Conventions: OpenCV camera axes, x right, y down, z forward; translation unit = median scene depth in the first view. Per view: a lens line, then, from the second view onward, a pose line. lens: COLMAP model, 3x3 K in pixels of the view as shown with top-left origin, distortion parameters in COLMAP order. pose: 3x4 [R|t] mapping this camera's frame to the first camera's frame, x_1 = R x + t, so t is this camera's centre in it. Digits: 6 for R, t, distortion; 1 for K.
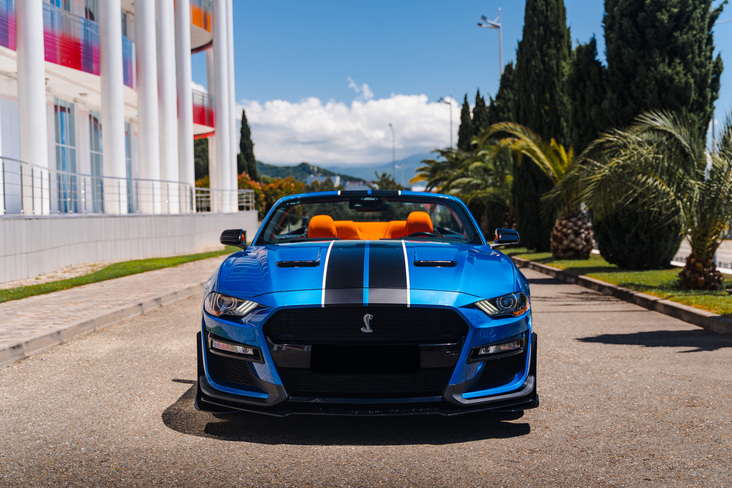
lens RADIAL K [[1030.8, 0, 369.7], [0, 1030.8, 247.1], [0, 0, 1]] dist [0.006102, 0.000000]
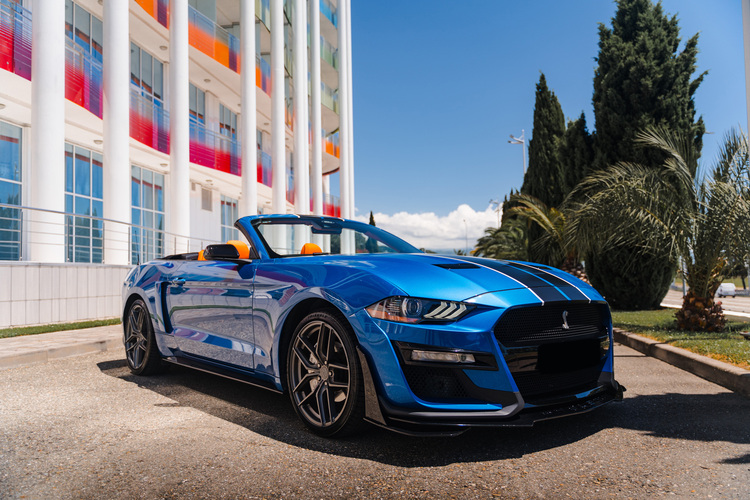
lens RADIAL K [[622.5, 0, 382.5], [0, 622.5, 247.1], [0, 0, 1]] dist [0.072692, -0.002855]
pose [[0.993302, -0.009905, -0.115123, 0.063459], [0.000697, 0.996815, -0.079749, 0.006998], [0.115546, 0.079134, 0.990145, 0.248371]]
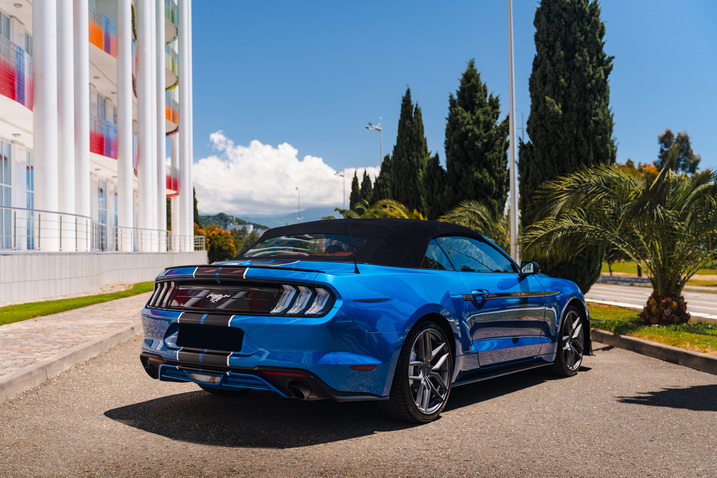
lens RADIAL K [[807.6, 0, 353.2], [0, 807.6, 243.0], [0, 0, 1]] dist [0.063740, 0.000000]
pose [[0.995064, 0.016606, 0.097837, -0.046151], [-0.012010, 0.998805, -0.047379, 0.009038], [-0.098507, 0.045970, 0.994074, -0.271742]]
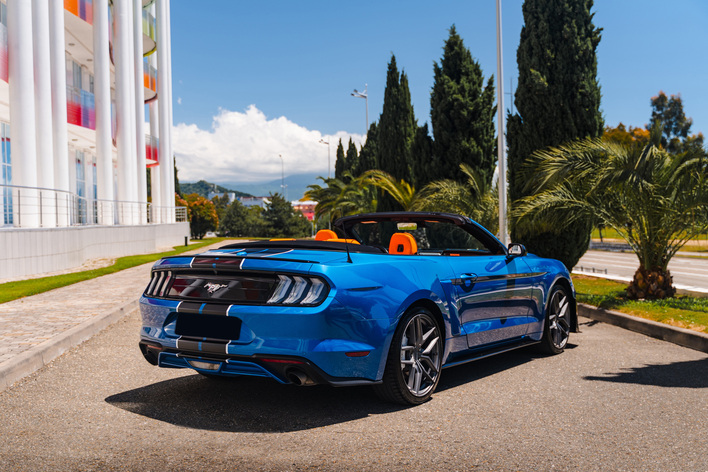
lens RADIAL K [[829.0, 0, 354.1], [0, 829.0, 233.6], [0, 0, 1]] dist [0.079121, 0.000000]
pose [[0.993165, 0.003152, 0.116679, -0.049610], [-0.000888, 0.999811, -0.019446, 0.003263], [-0.116718, 0.019209, 0.992979, -0.285274]]
